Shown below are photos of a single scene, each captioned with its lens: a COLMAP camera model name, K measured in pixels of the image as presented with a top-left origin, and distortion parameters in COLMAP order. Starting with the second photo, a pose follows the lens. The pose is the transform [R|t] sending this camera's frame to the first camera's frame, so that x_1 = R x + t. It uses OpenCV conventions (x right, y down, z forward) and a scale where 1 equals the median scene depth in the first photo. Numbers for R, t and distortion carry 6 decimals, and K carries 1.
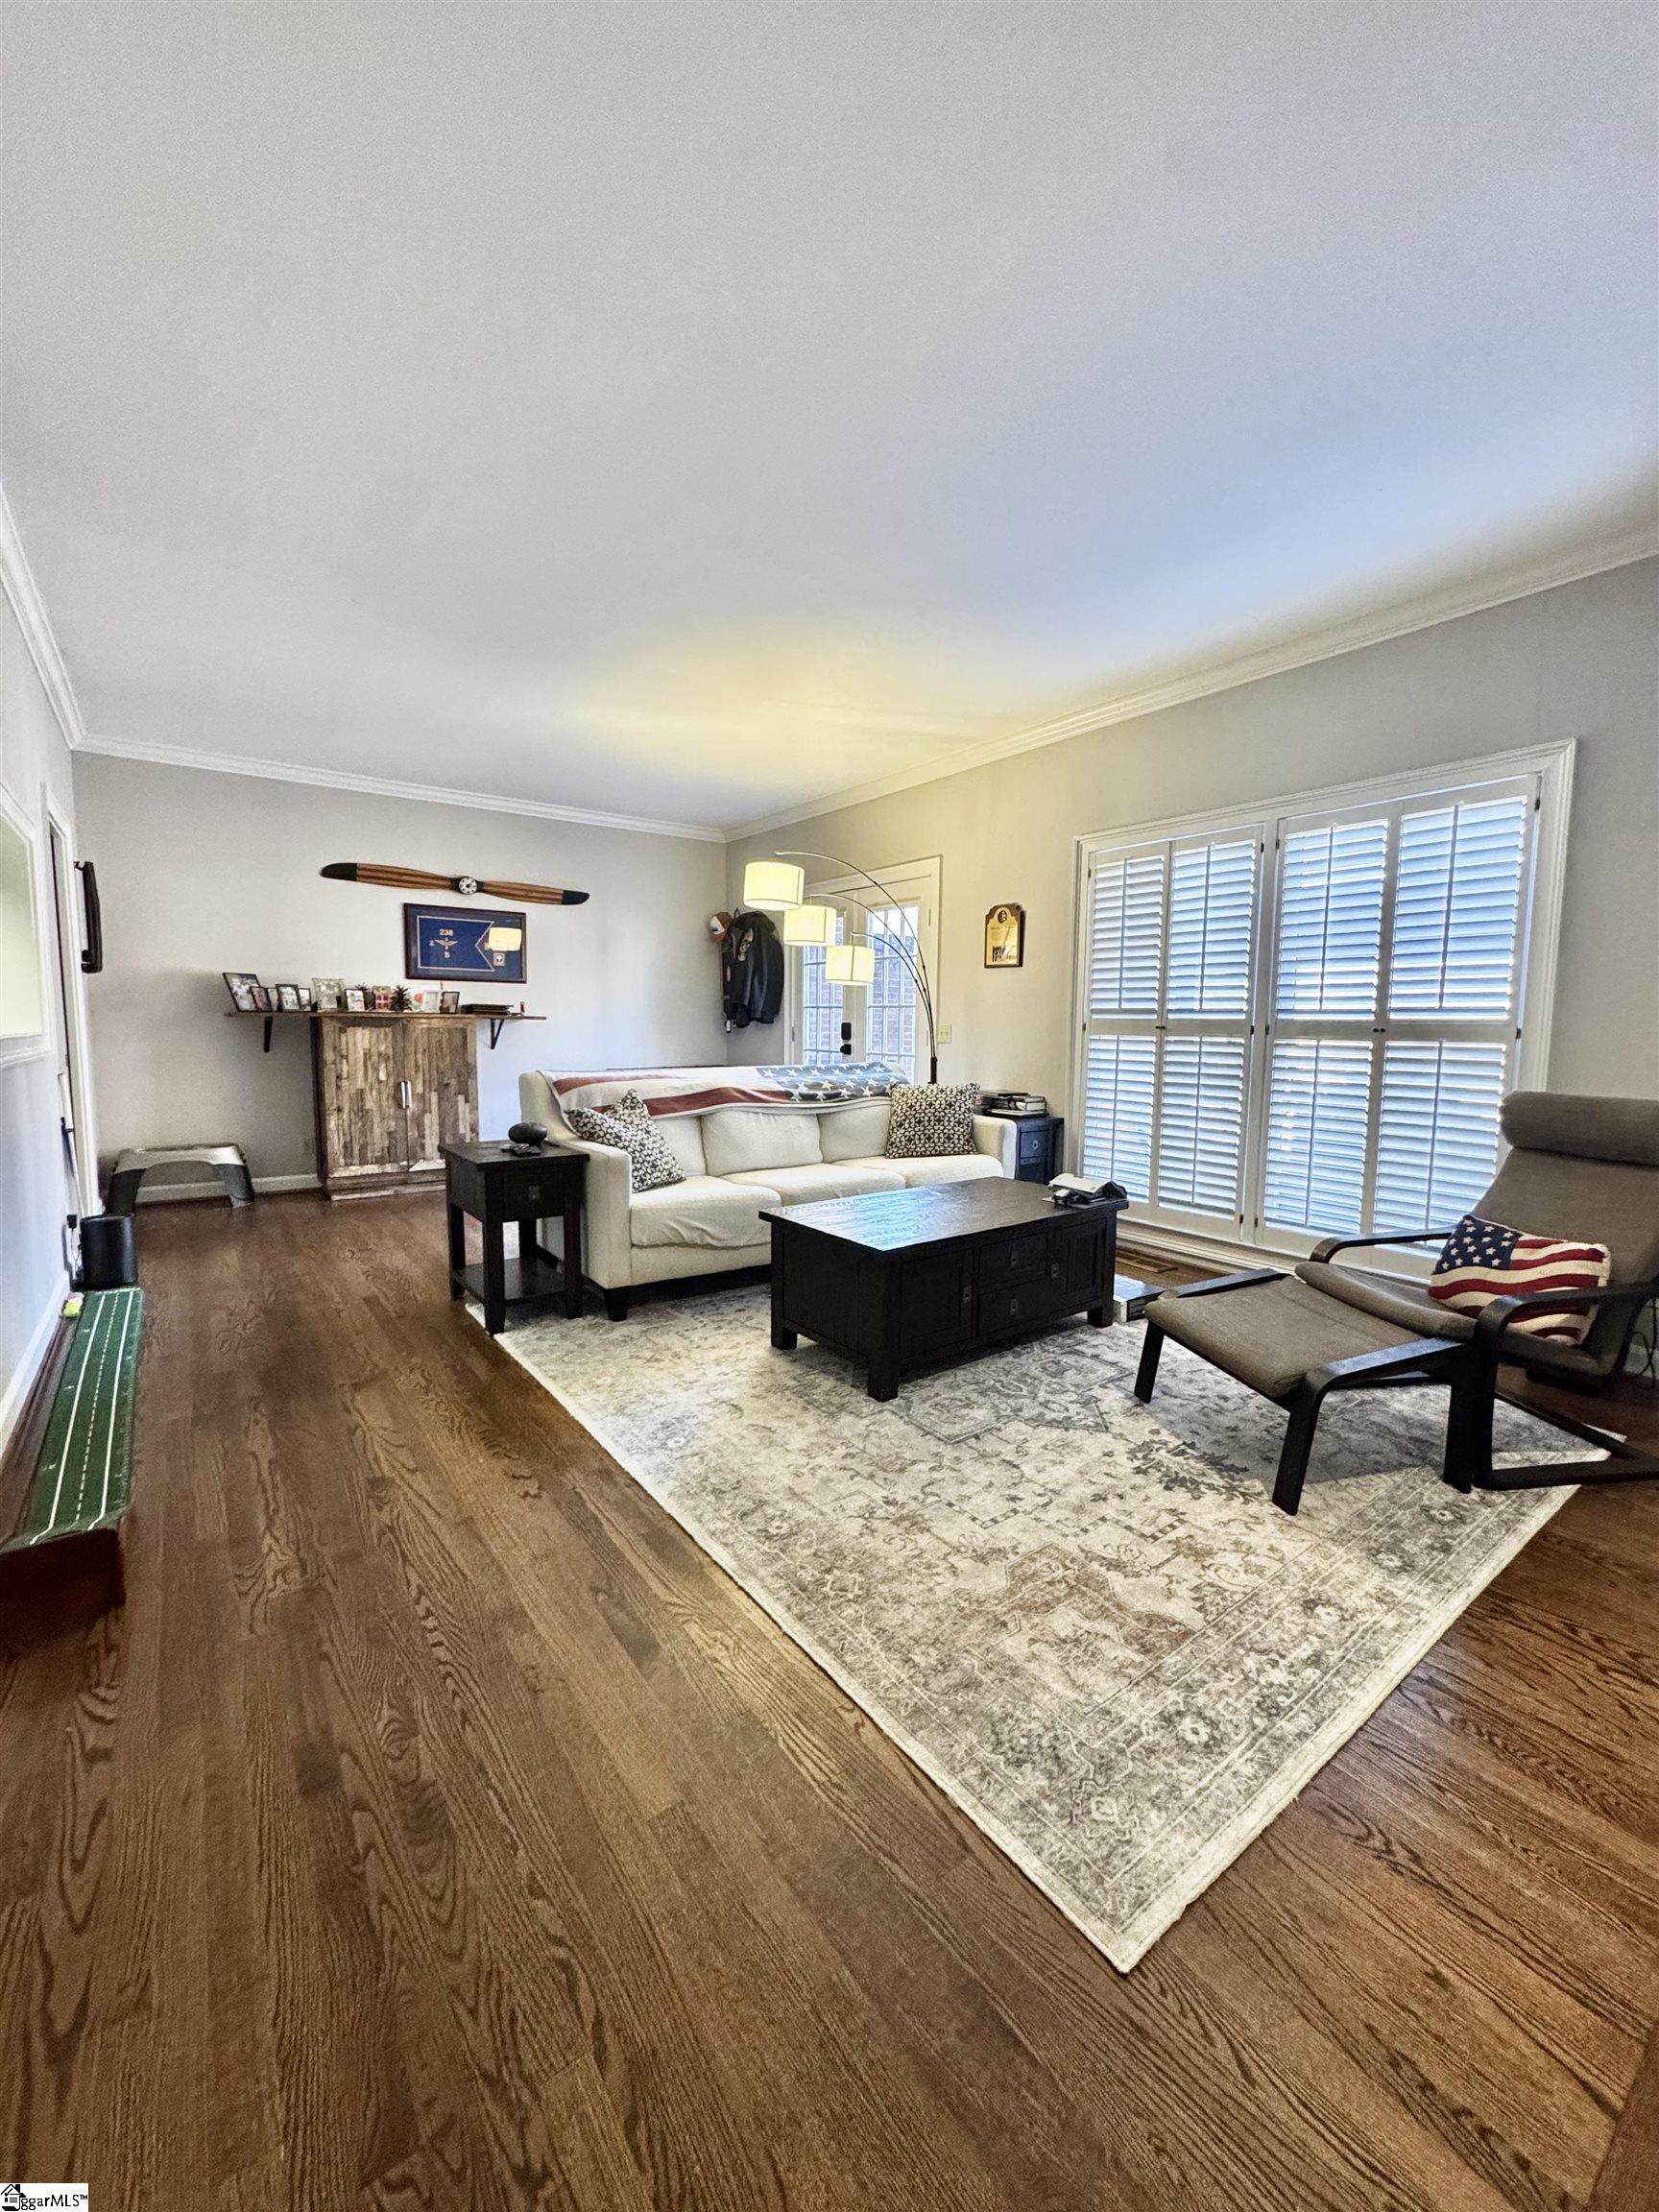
lens RADIAL K [[881.0, 0, 845.9], [0, 881.0, 1104.3], [0, 0, 1]] dist [0.002684, -0.000006]
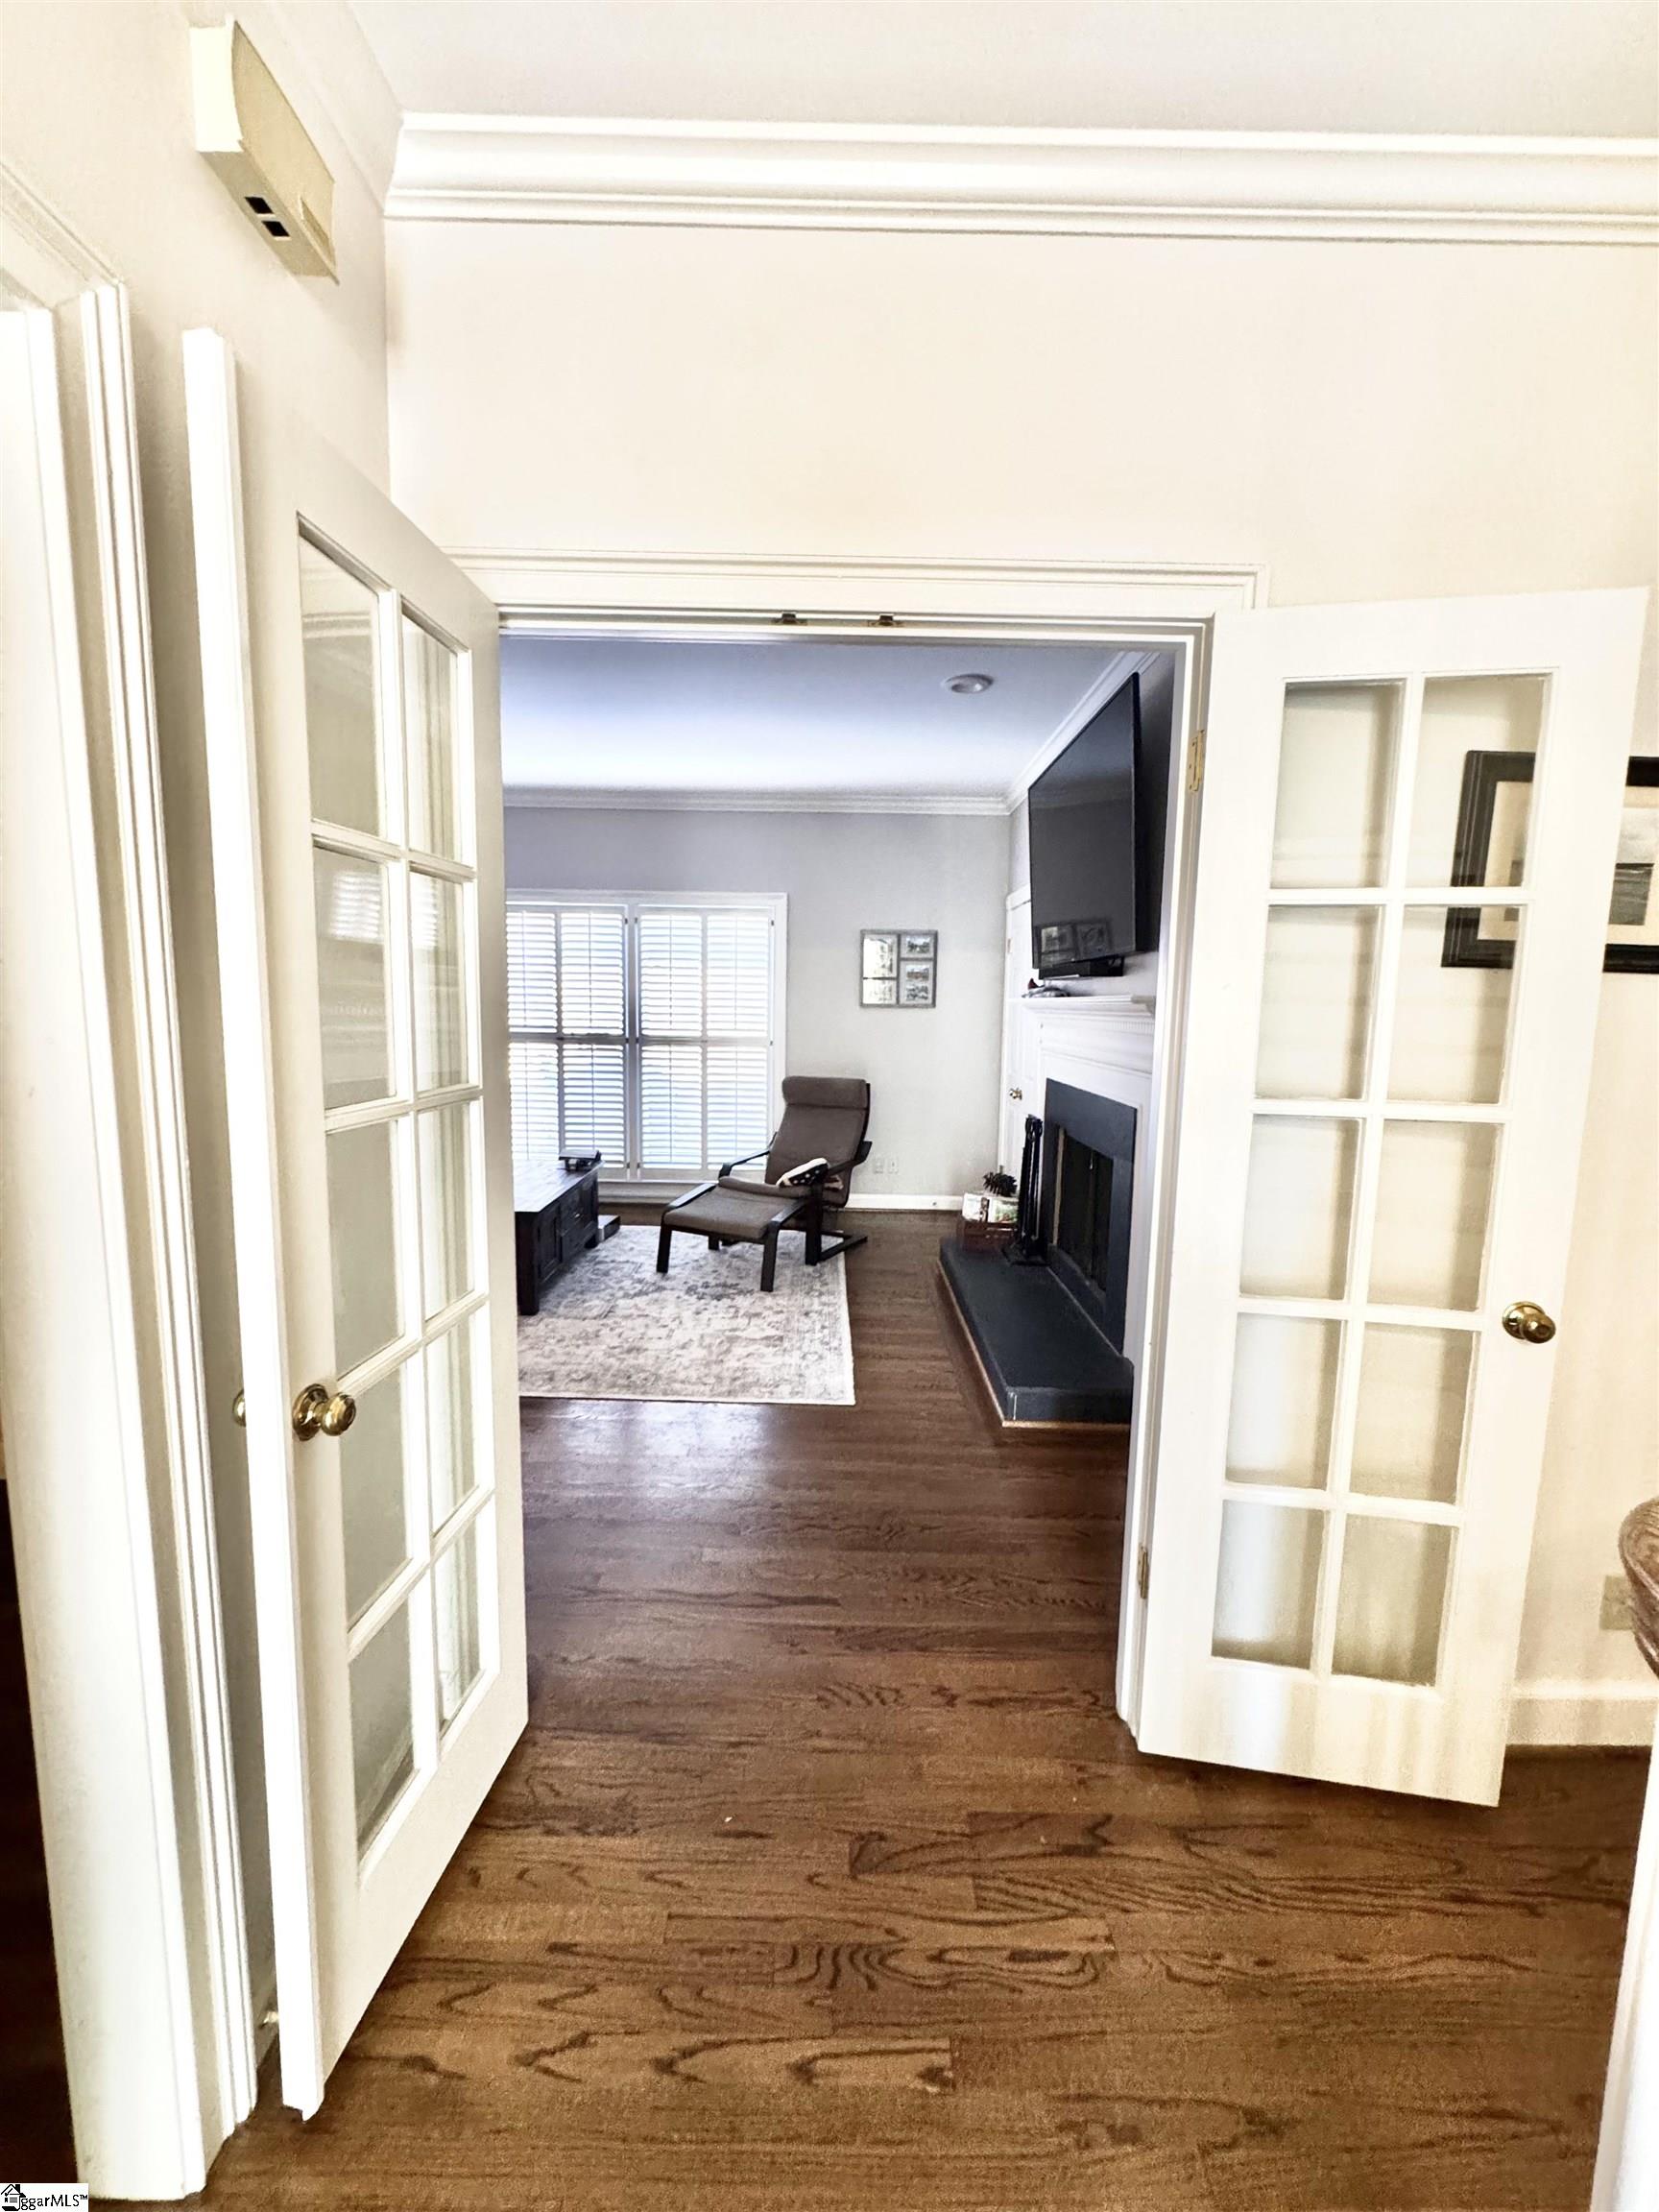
lens RADIAL K [[881.0, 0, 825.1], [0, 881.0, 1106.6], [0, 0, 1]] dist [0.002684, -0.000006]
pose [[0.606727, -0.093615, 0.789378, -0.926749], [0.061531, 0.995593, 0.070778, -0.098965], [-0.792525, 0.005628, 0.609813, -0.335956]]
